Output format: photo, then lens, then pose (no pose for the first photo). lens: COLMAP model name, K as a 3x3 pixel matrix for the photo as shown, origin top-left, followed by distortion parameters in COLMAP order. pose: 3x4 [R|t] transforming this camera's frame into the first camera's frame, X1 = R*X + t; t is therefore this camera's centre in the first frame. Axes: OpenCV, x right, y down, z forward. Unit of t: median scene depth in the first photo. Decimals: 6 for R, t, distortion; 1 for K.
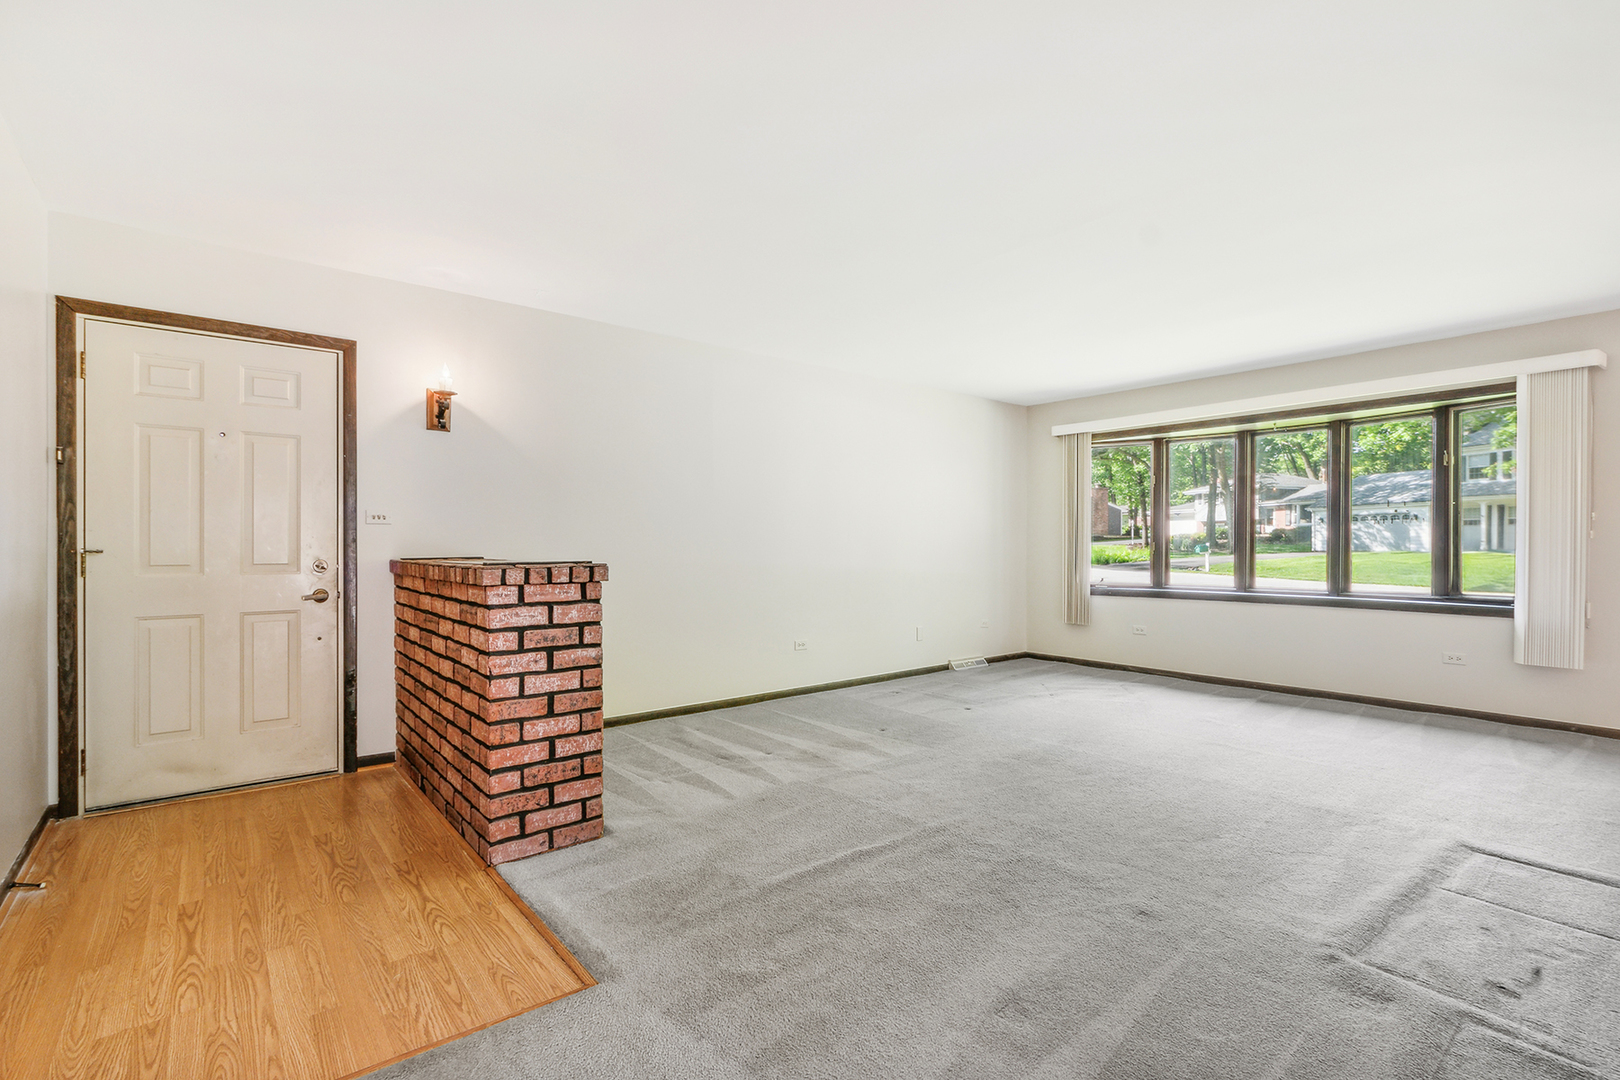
lens RADIAL K [[728.3, 0, 791.2], [0, 728.3, 544.2], [0, 0, 1]] dist [-0.001428, -0.000123]
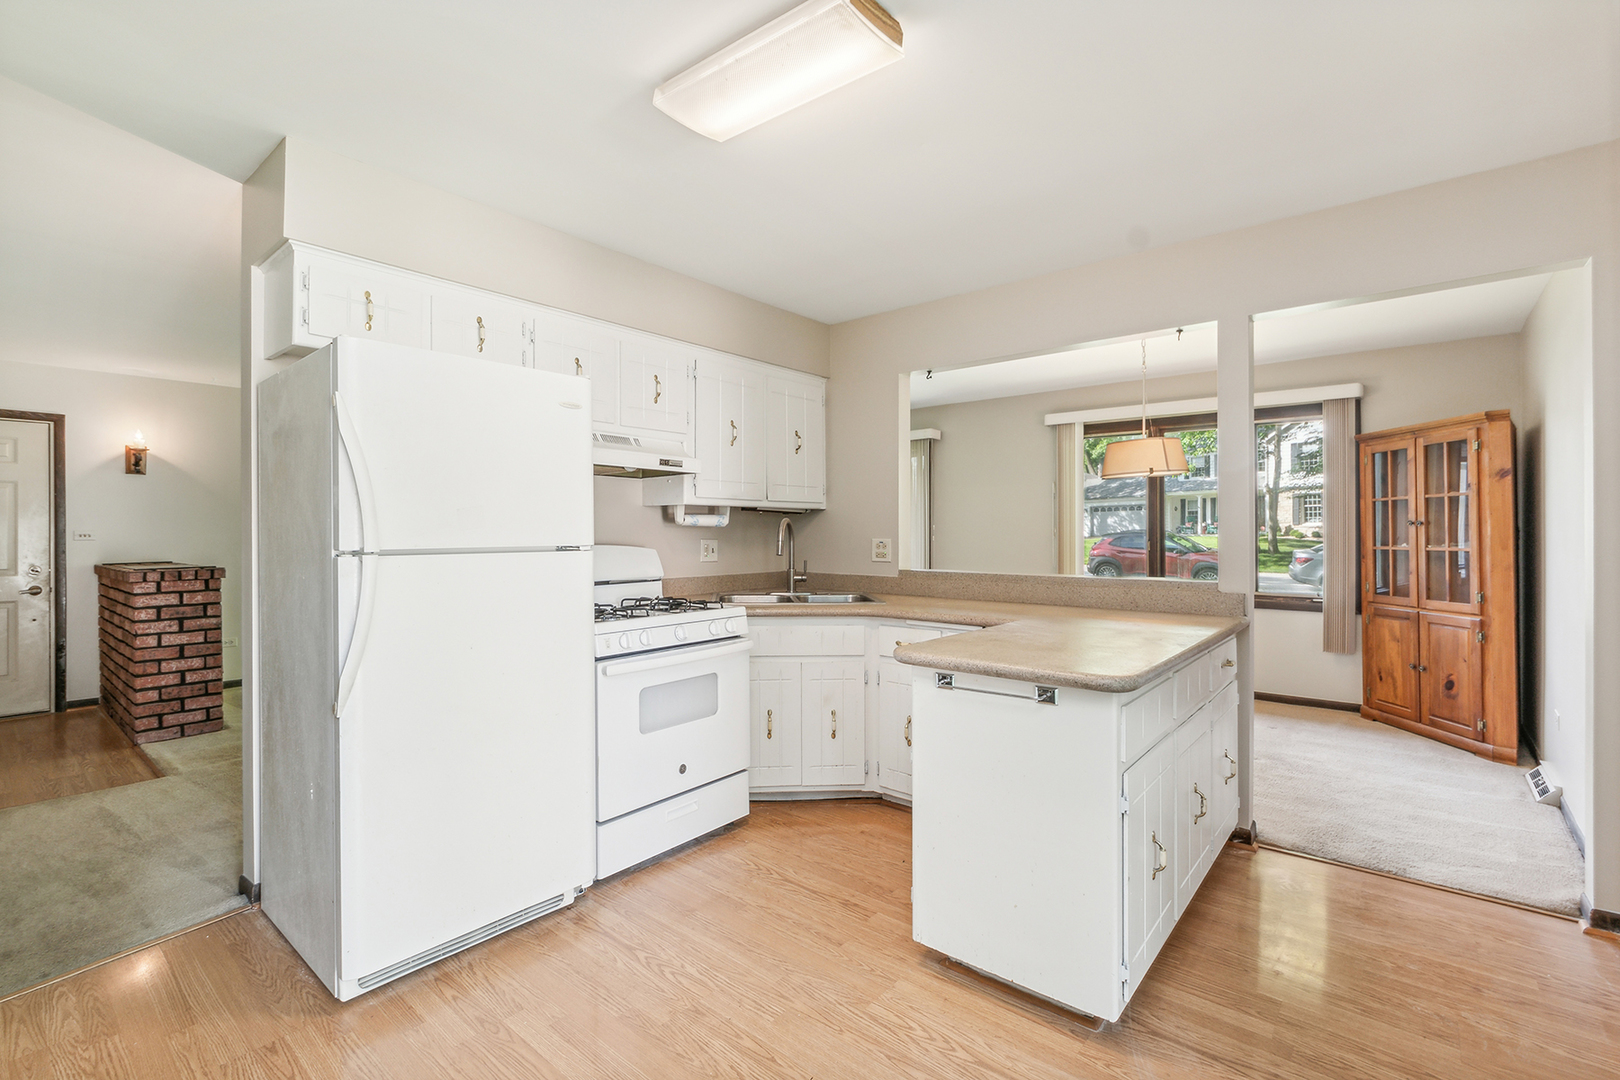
lens RADIAL K [[736.9, 0, 809.8], [0, 736.9, 529.4], [0, 0, 1]] dist [0.001999, 0.000228]
pose [[0.984066, -0.004946, 0.177733, 0.794583], [0.005165, 0.999986, -0.000766, -0.055032], [-0.177727, 0.001671, 0.984078, -0.941727]]
